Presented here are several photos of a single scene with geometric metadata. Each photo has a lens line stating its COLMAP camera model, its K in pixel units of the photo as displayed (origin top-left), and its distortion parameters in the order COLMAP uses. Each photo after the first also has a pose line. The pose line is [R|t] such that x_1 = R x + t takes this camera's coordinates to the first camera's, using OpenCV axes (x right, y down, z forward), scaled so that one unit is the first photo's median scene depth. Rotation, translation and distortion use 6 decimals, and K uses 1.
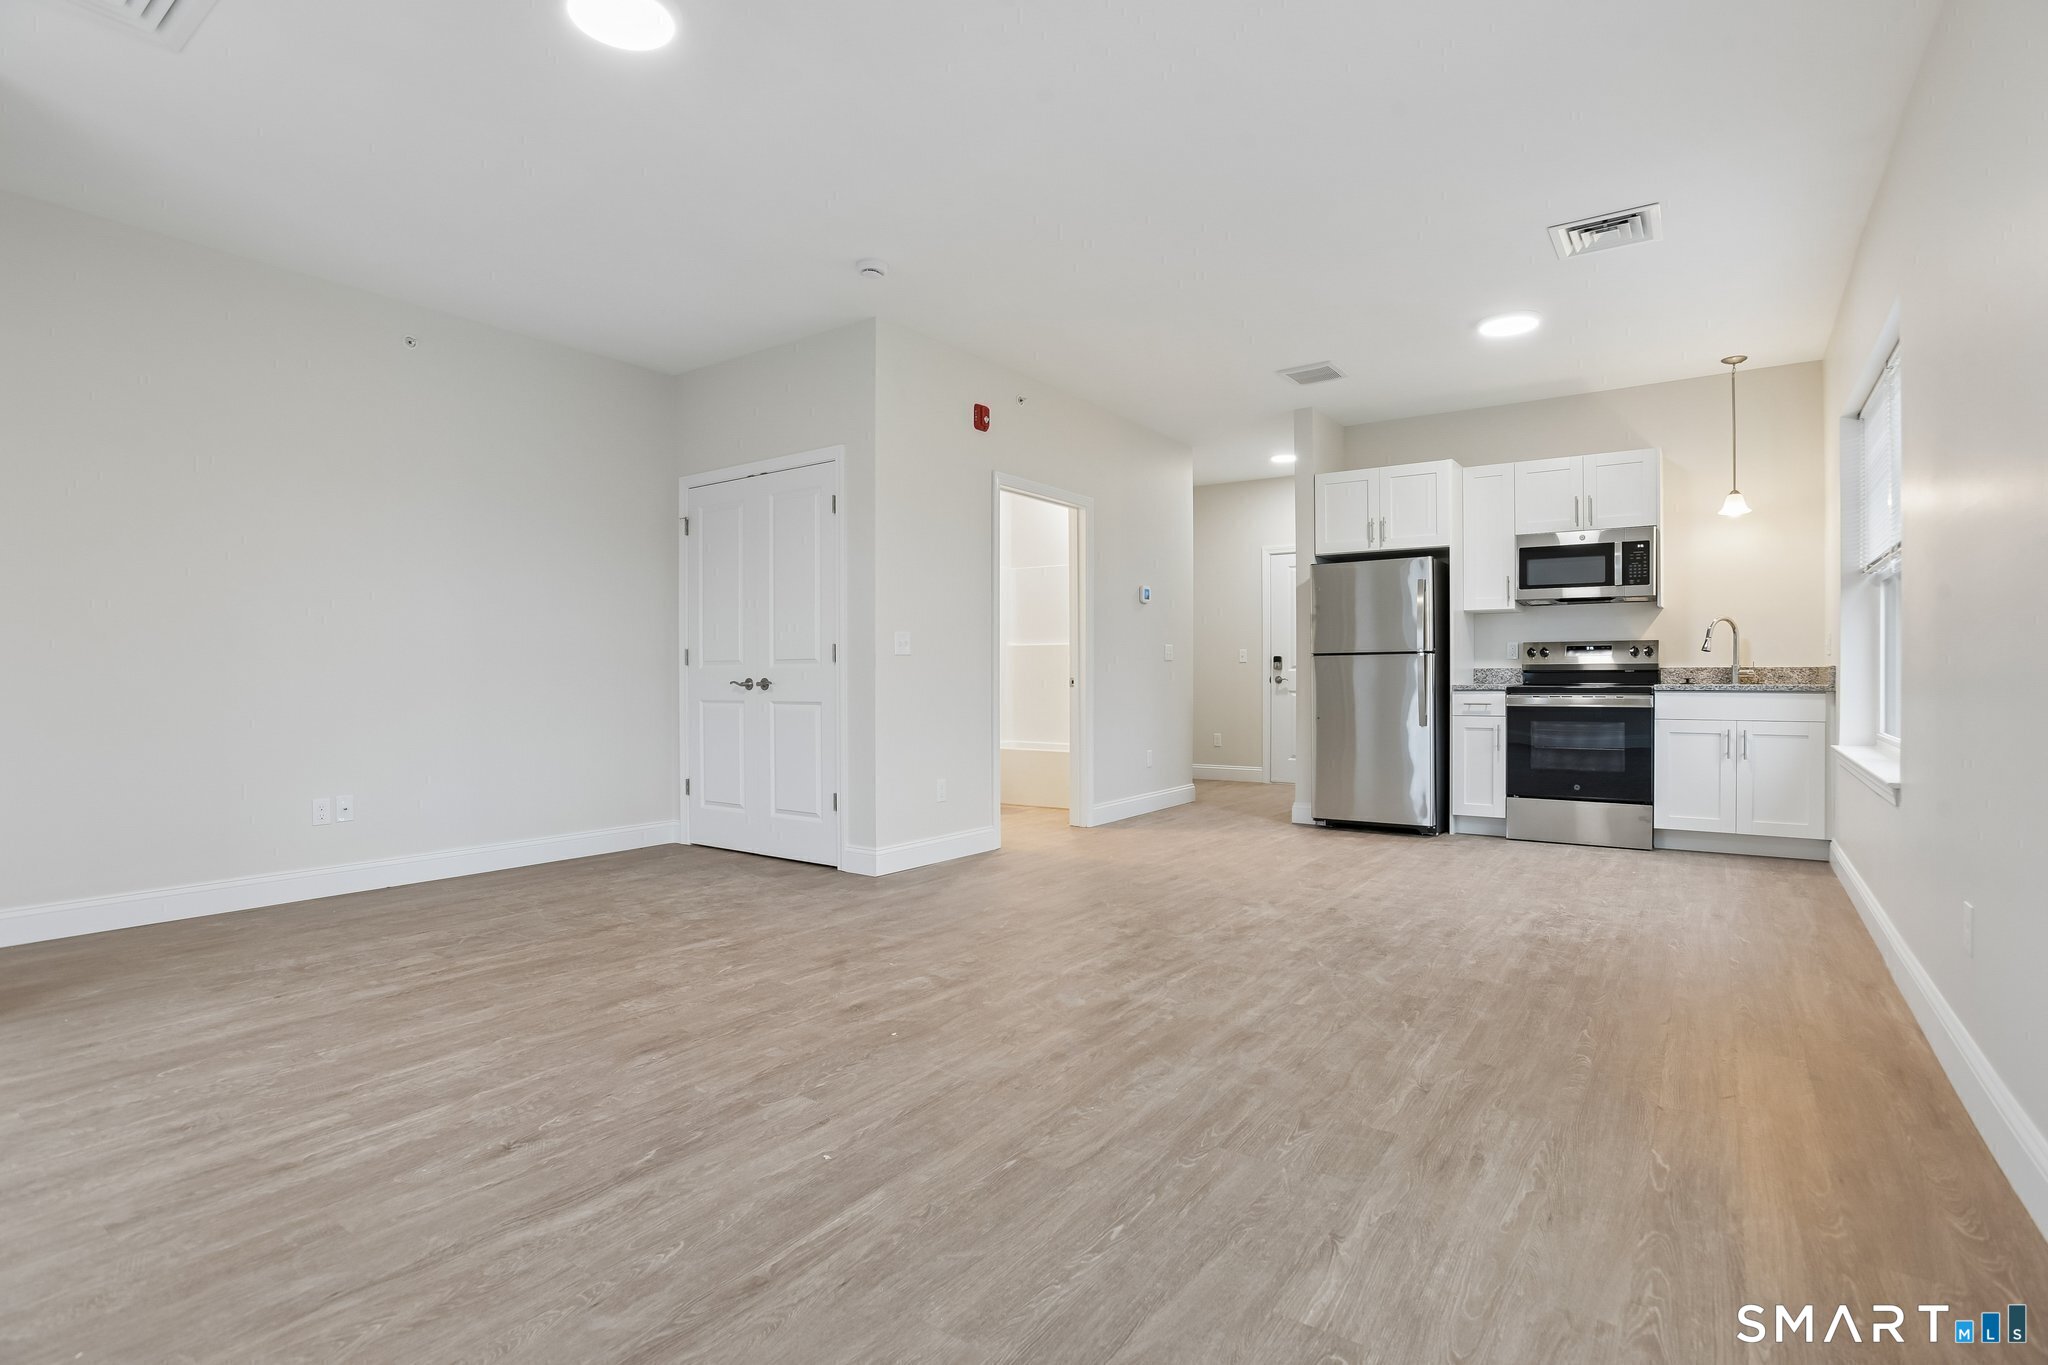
lens RADIAL K [[1000.7, 0, 1032.3], [0, 1000.7, 673.4], [0, 0, 1]] dist [-0.051291, 0.020440]
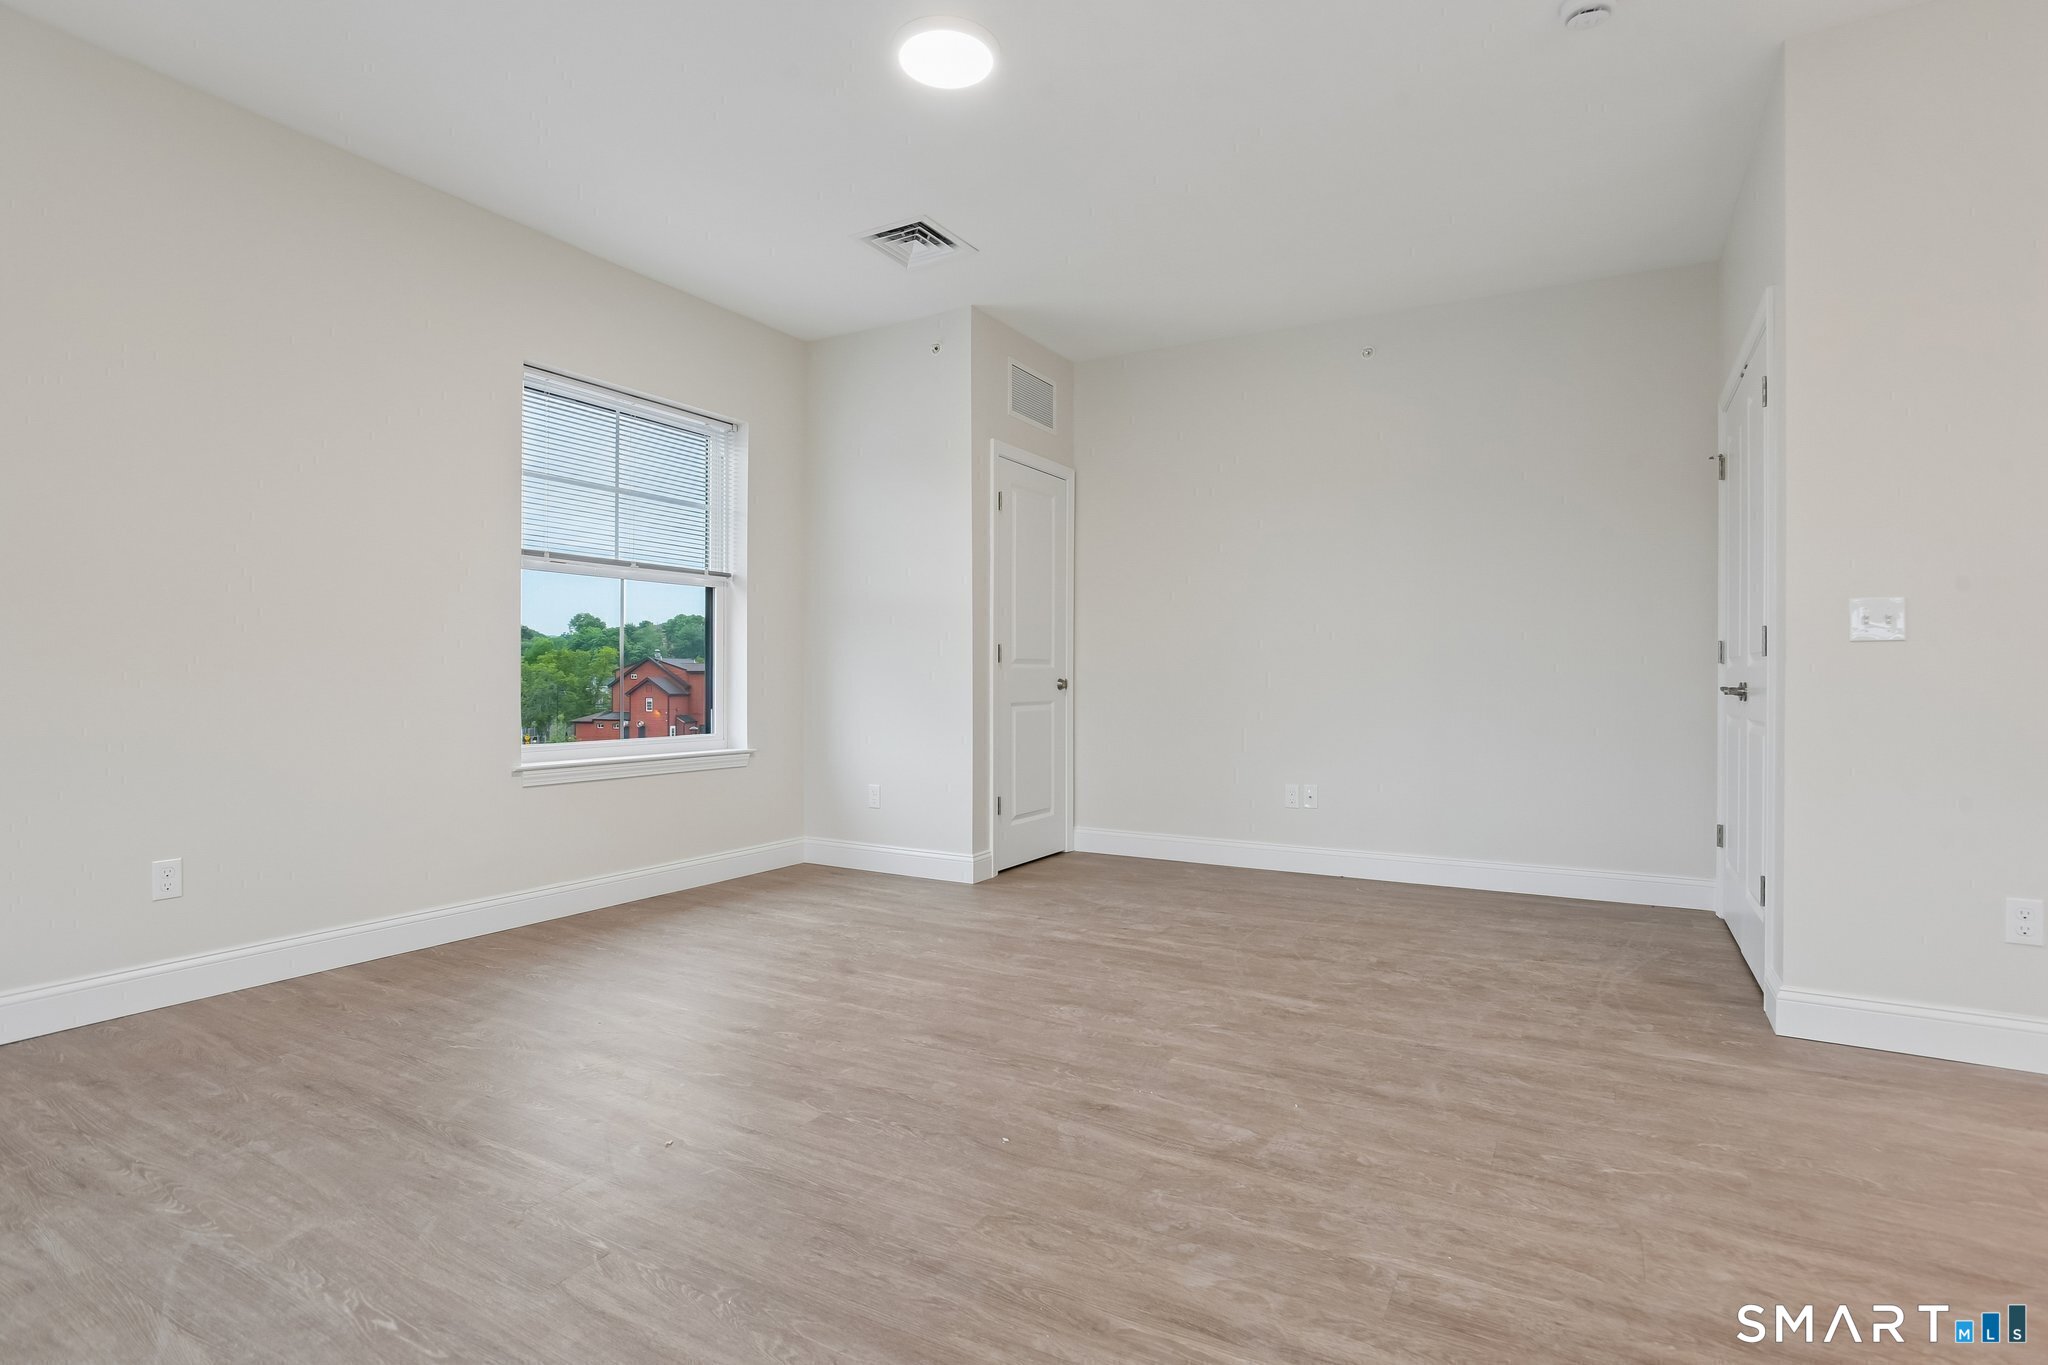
lens RADIAL K [[1000.7, 0, 1045.3], [0, 1000.7, 670.5], [0, 0, 1]] dist [-0.051291, 0.020440]
pose [[0.098307, -0.004973, -0.995144, 0.526428], [-0.002056, 0.999984, -0.005200, 0.002179], [0.995154, 0.002558, 0.098295, 0.796501]]
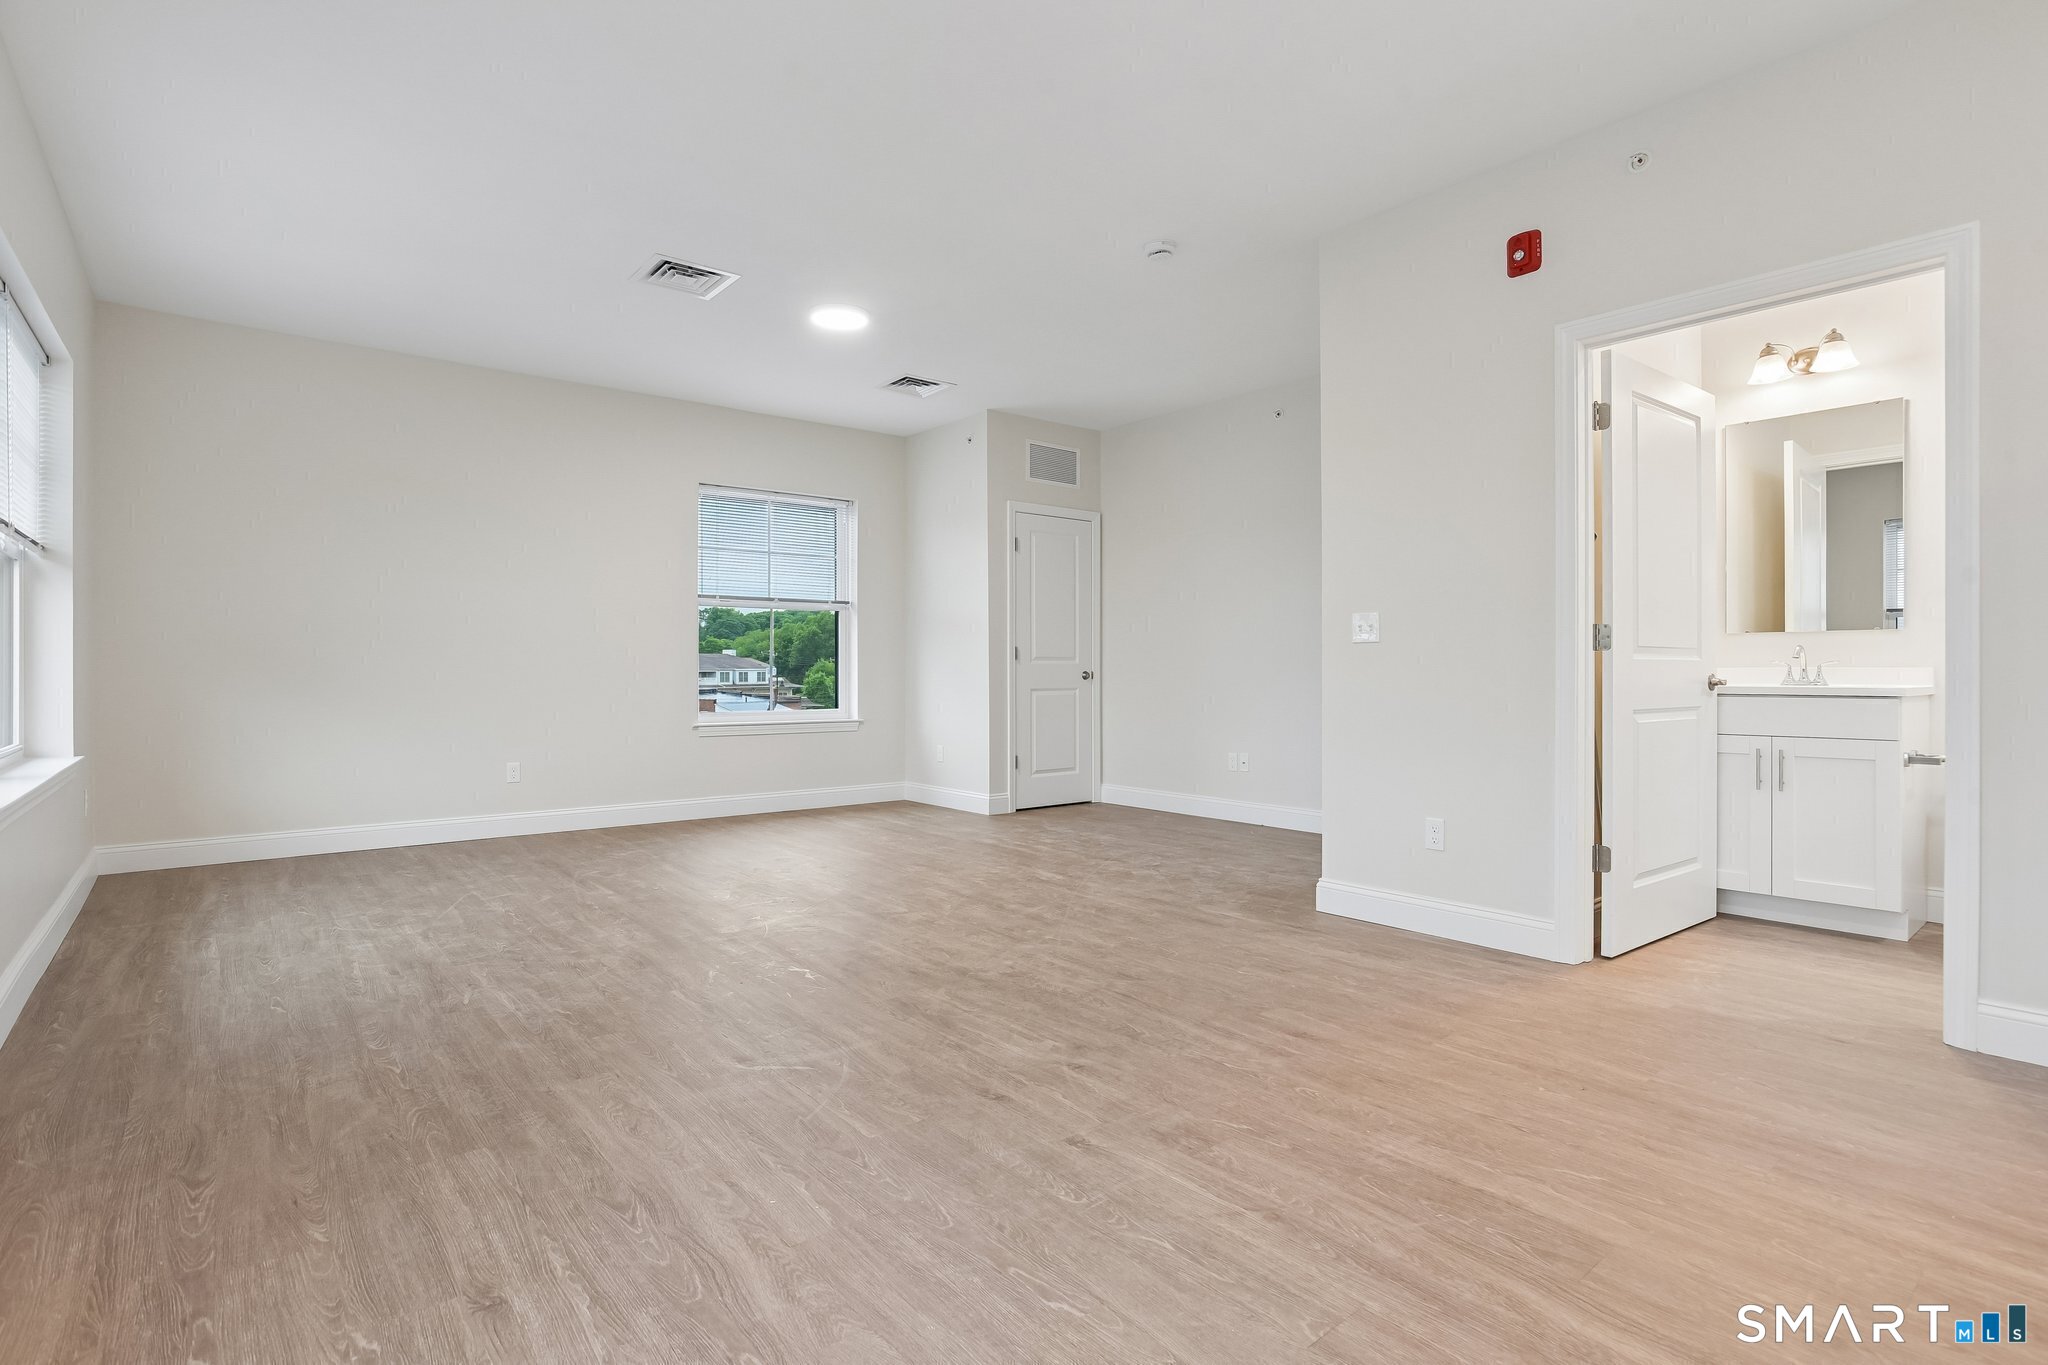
lens RADIAL K [[1000.7, 0, 1043.7], [0, 1000.7, 666.0], [0, 0, 1]] dist [-0.051291, 0.020440]
pose [[-0.261360, -0.003603, -0.965235, 1.048450], [0.001740, 0.999990, -0.004204, 0.004373], [0.965240, -0.002778, -0.261351, 1.489787]]
